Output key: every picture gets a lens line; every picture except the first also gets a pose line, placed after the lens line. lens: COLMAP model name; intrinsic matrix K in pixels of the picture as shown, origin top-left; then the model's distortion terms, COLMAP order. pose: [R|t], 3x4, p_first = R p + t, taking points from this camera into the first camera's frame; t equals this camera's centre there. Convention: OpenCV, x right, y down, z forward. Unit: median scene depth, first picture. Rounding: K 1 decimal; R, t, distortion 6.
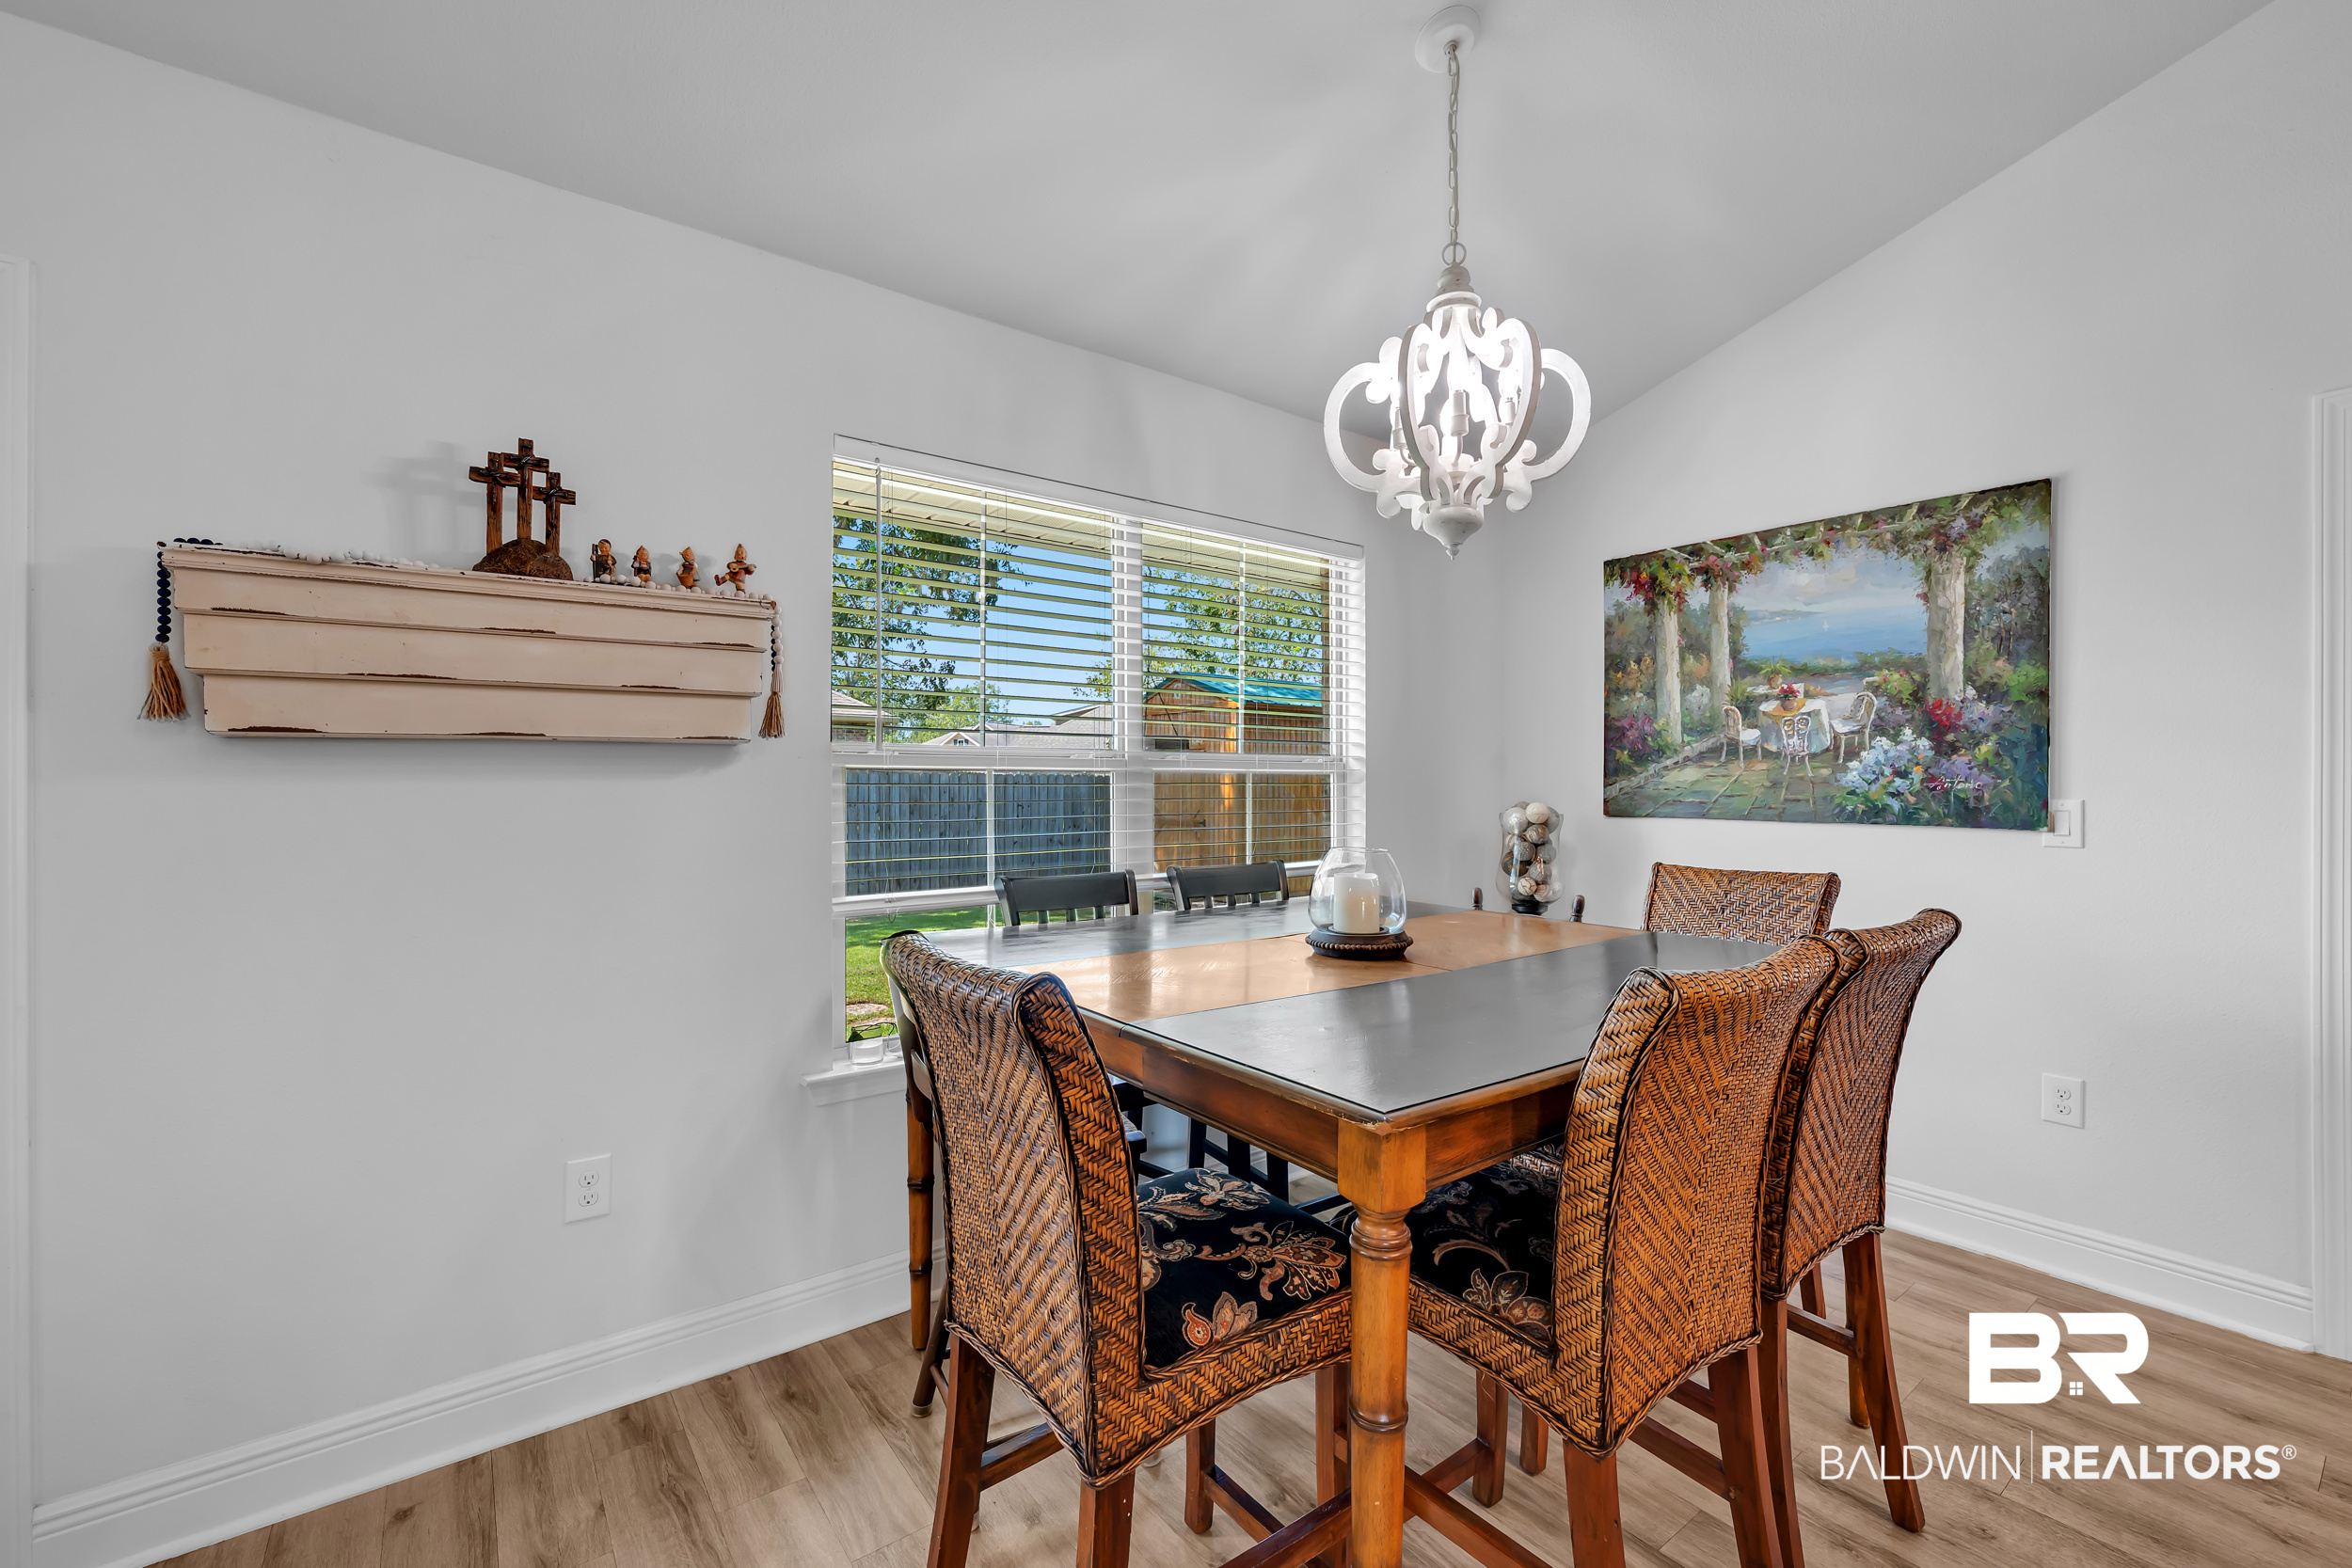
lens RADIAL K [[977.9, 0, 1176.0], [0, 977.9, 784.0], [0, 0, 1]] dist [-0.000636, 0.000002]
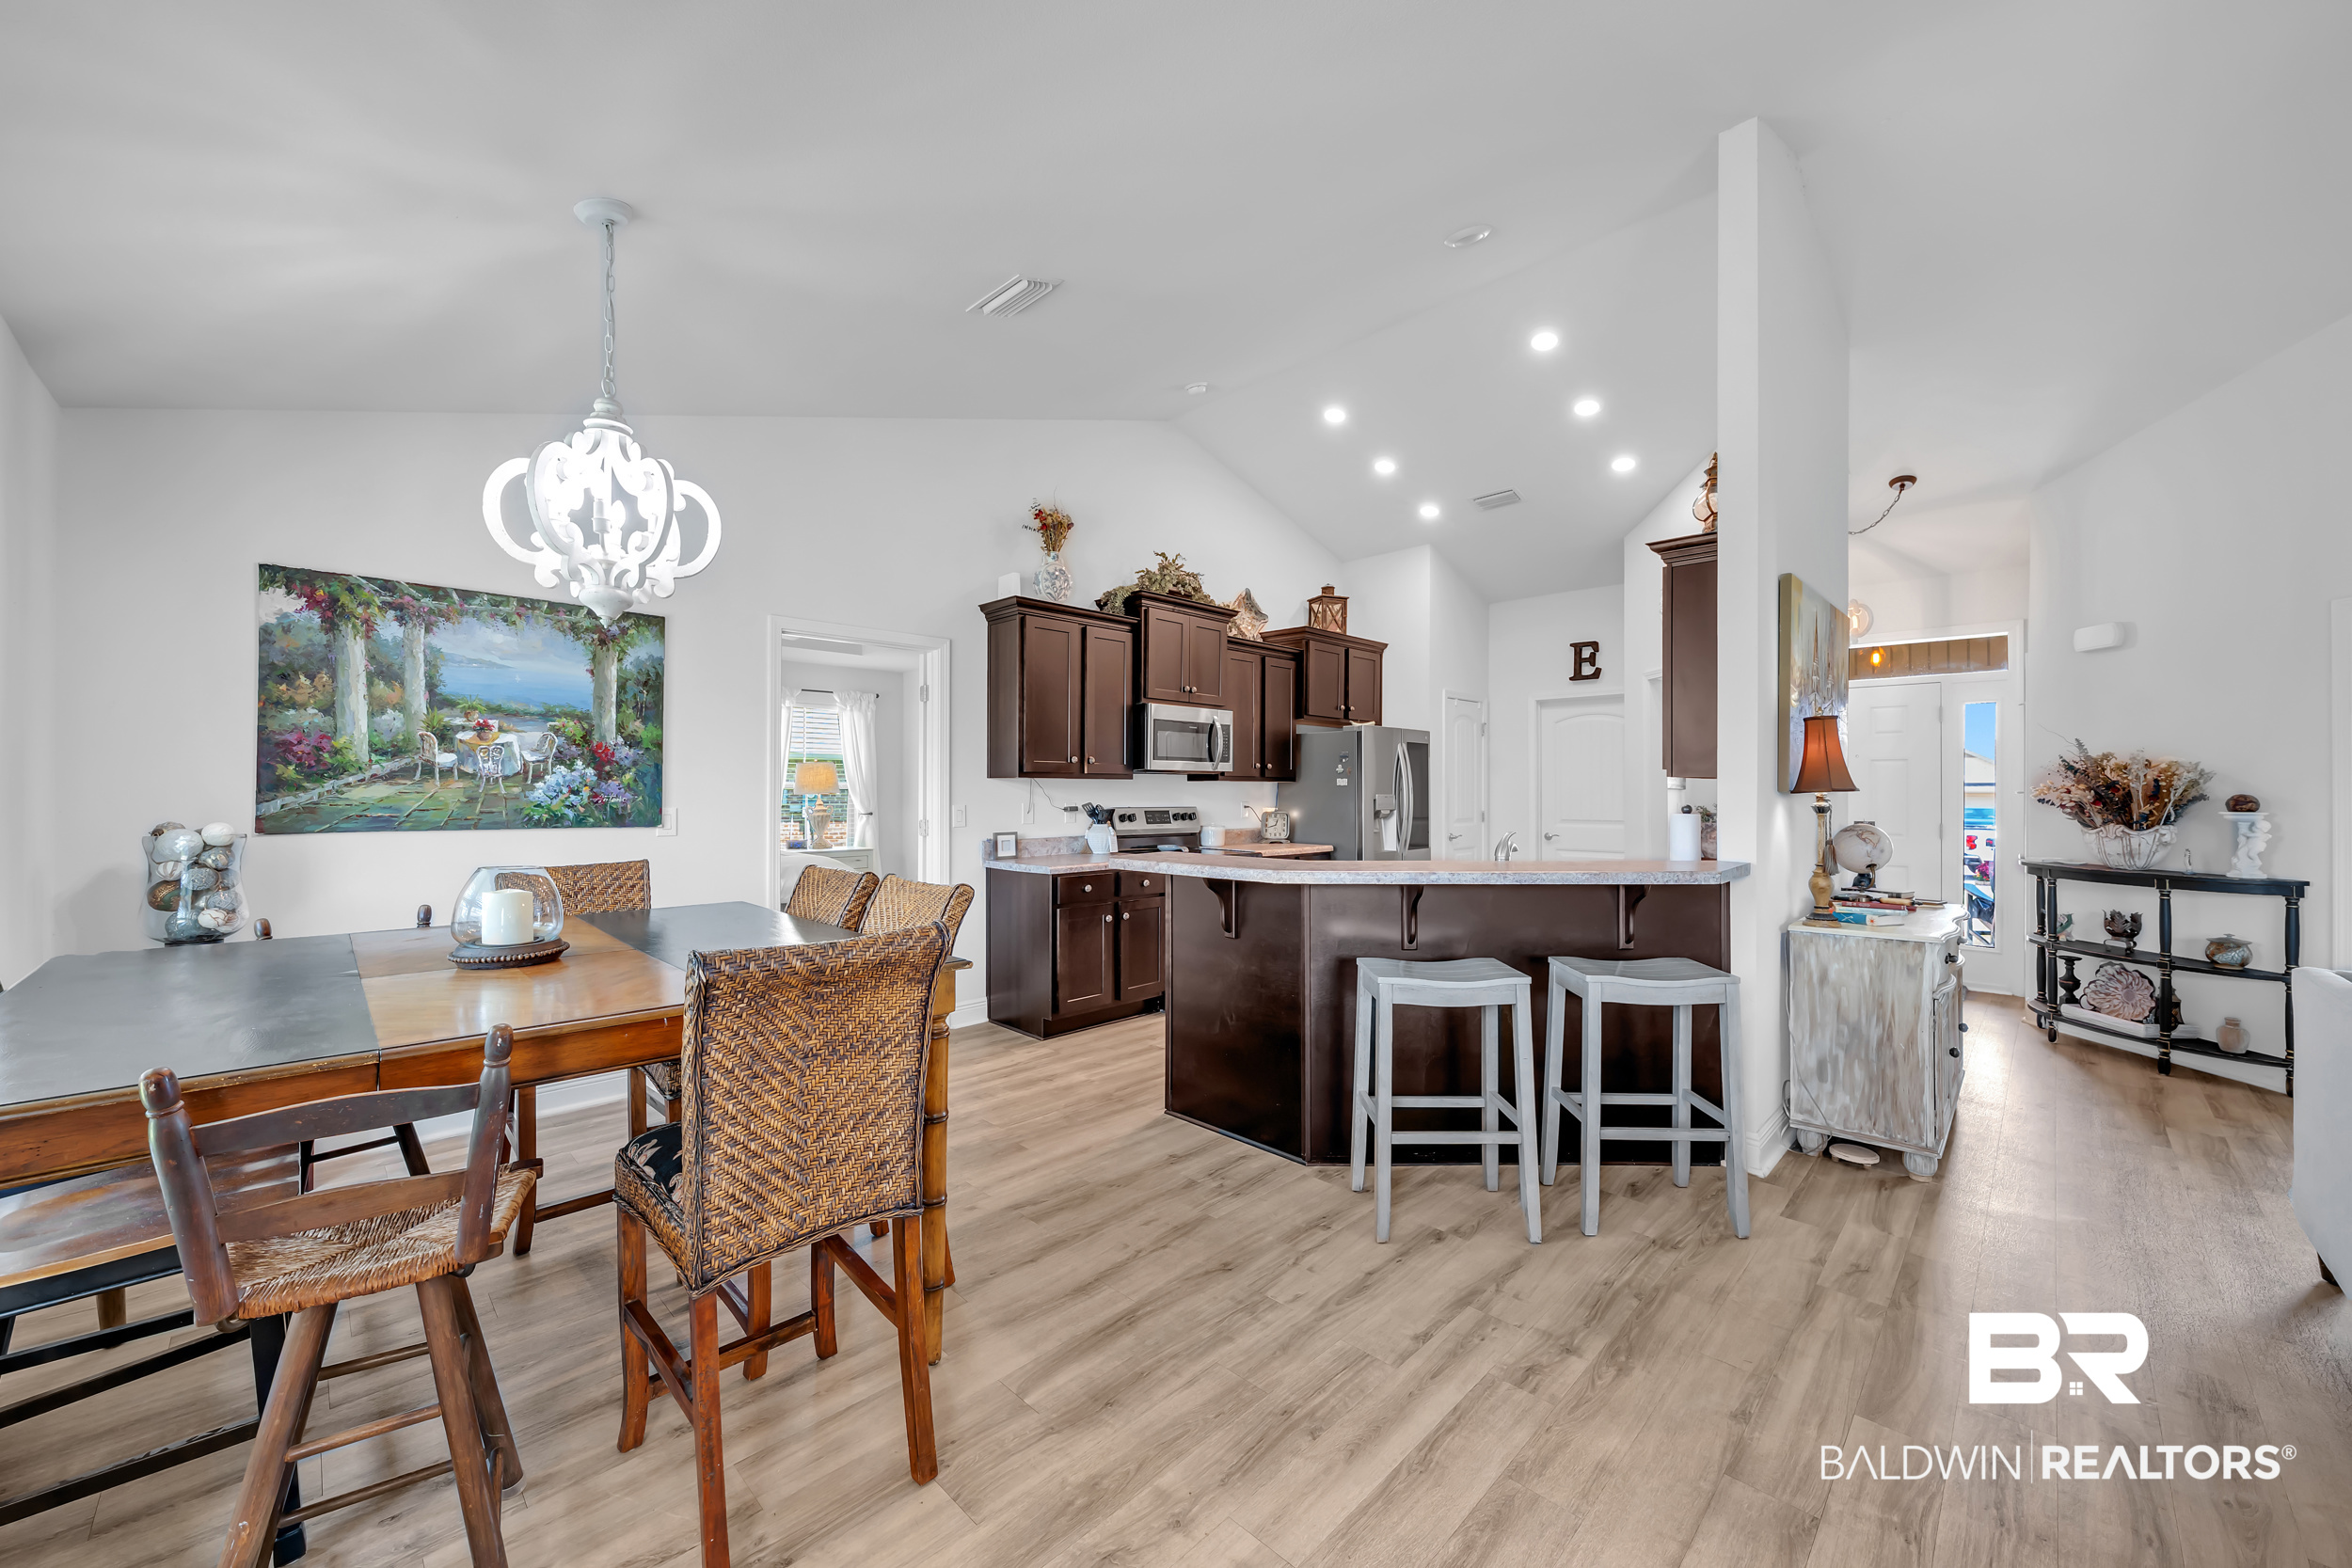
lens RADIAL K [[873.4, 0, 1180.5], [0, 873.4, 787.7], [0, 0, 1]] dist [0.000944, -0.000076]
pose [[-0.141254, -0.000263, 0.989973, -0.619304], [-0.006790, 0.999977, -0.000703, -0.020844], [-0.989950, -0.006821, -0.141252, 0.286324]]
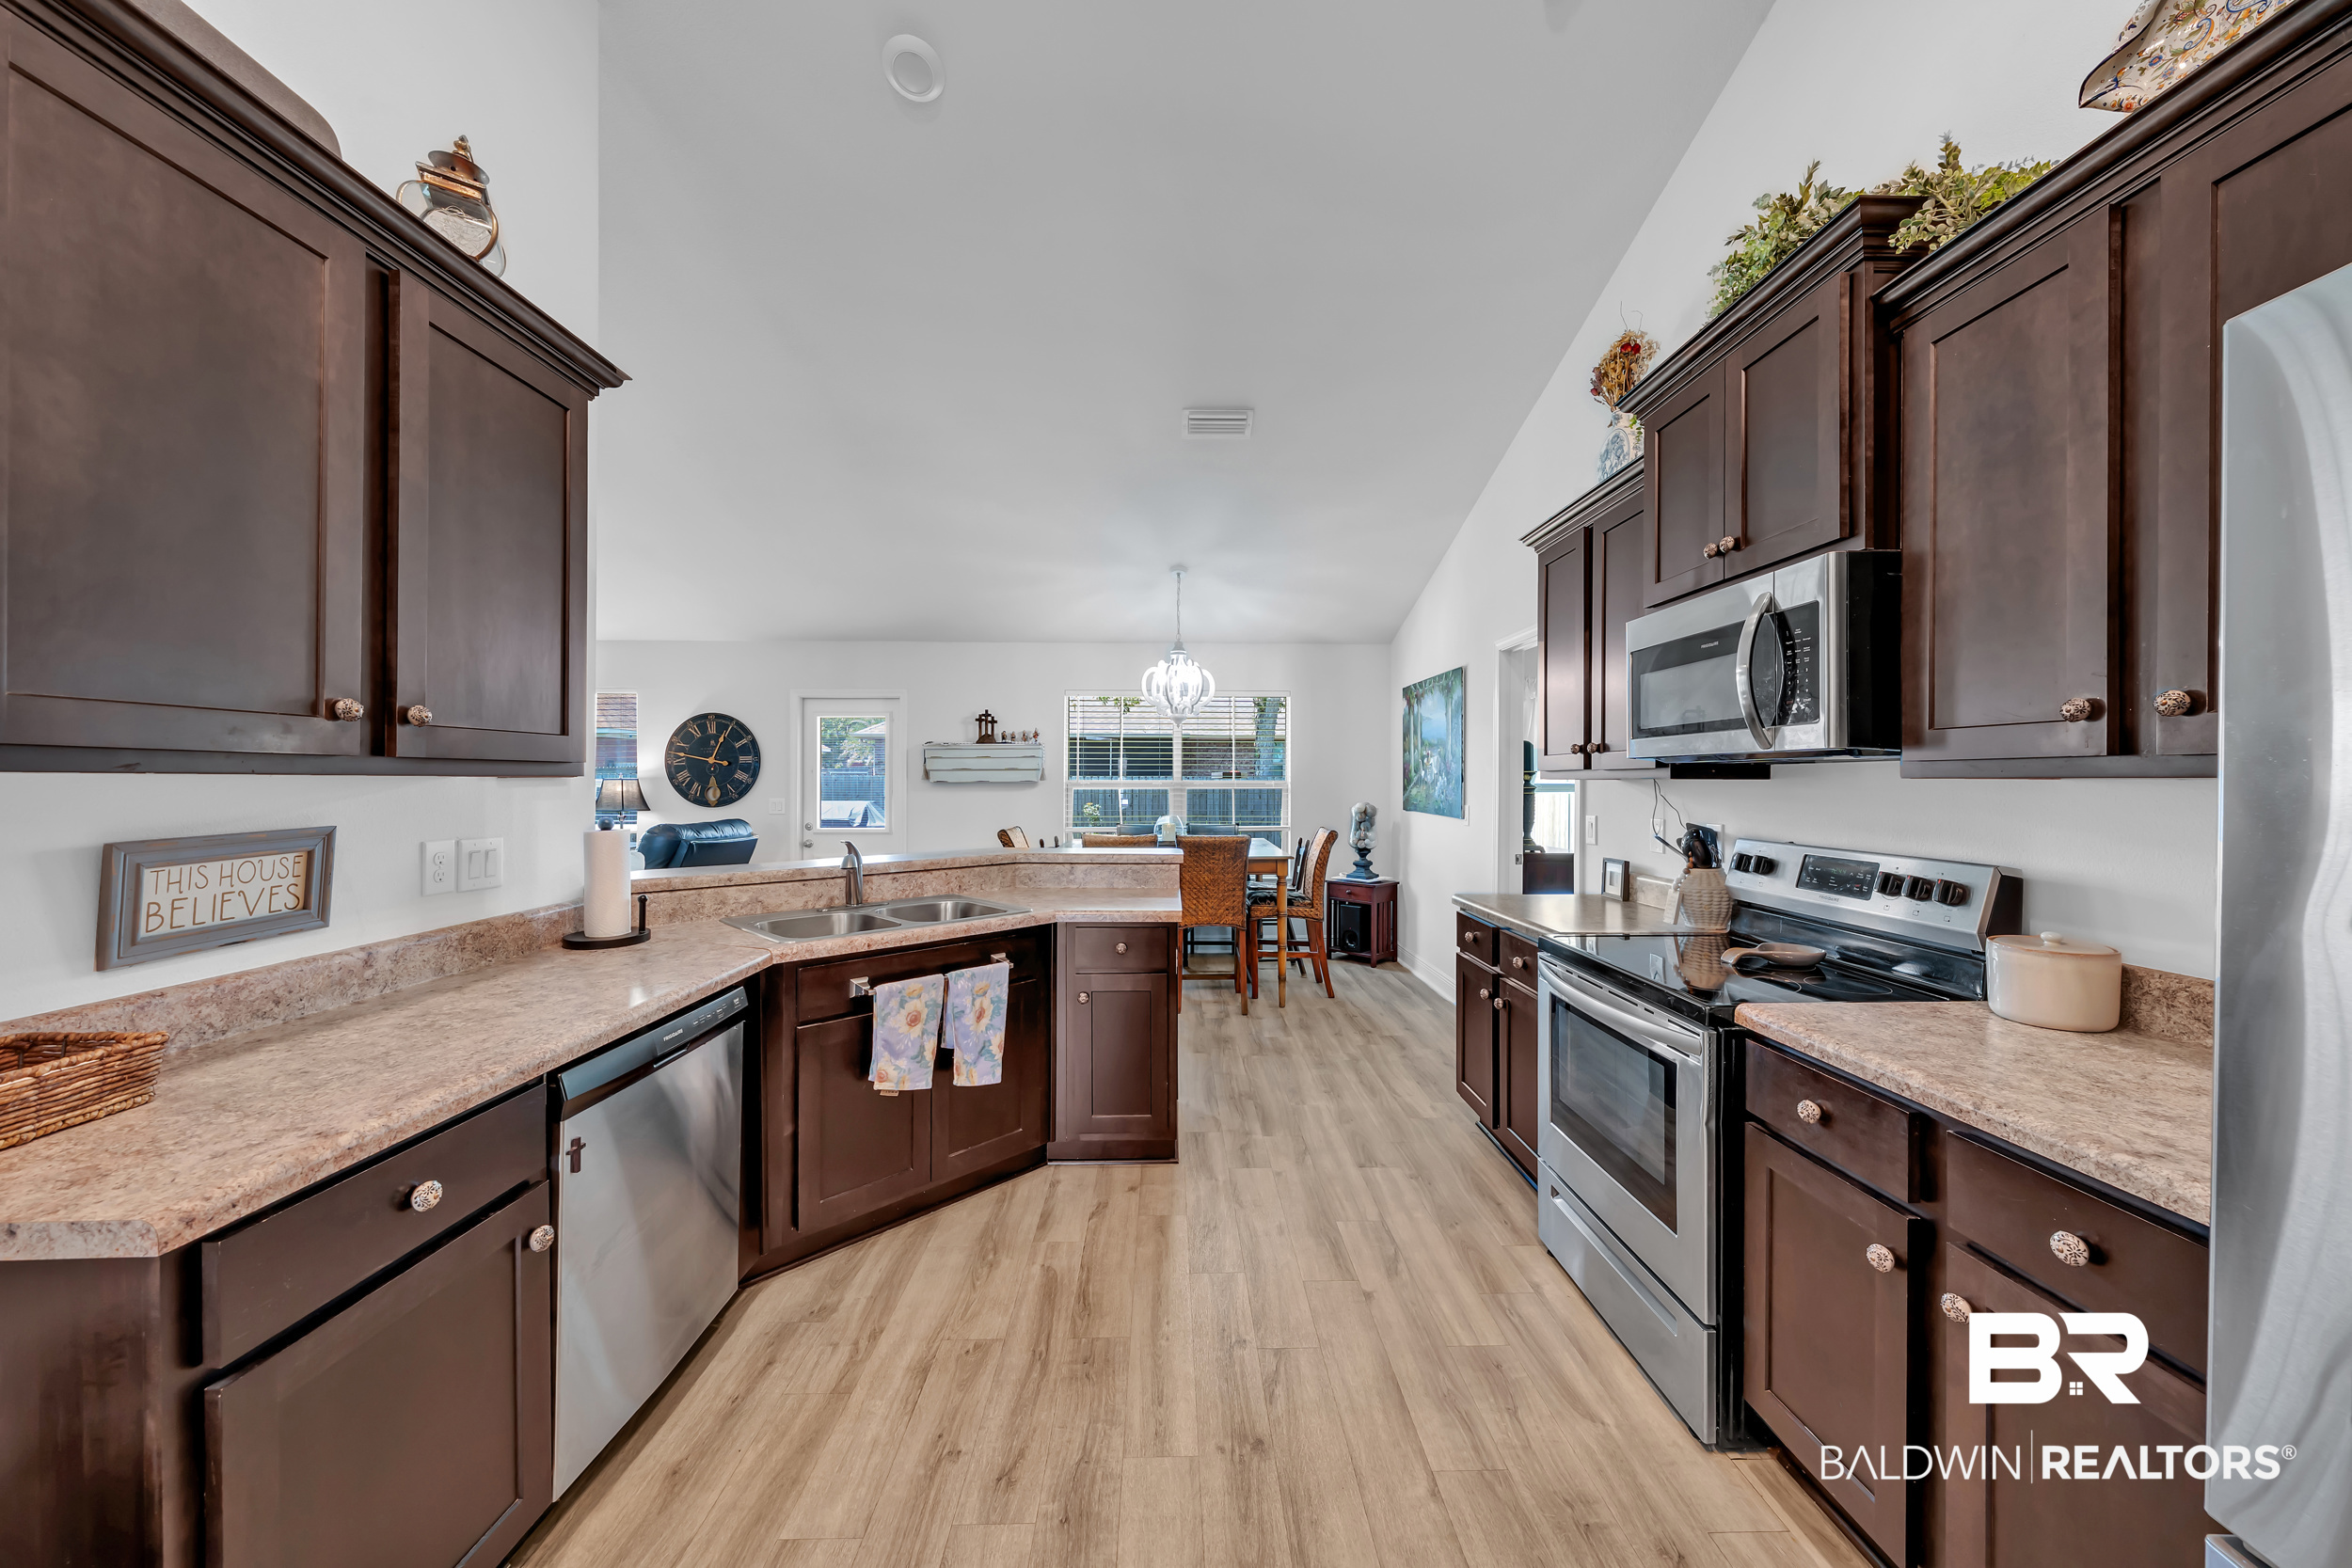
lens RADIAL K [[814.0, 0, 1188.8], [0, 814.0, 782.0], [0, 0, 1]] dist [-0.001071, -0.000193]
pose [[0.812085, 0.001777, -0.583537, 1.293025], [-0.000224, 0.999996, 0.002734, -0.037063], [0.583540, -0.002090, 0.812082, -0.820293]]
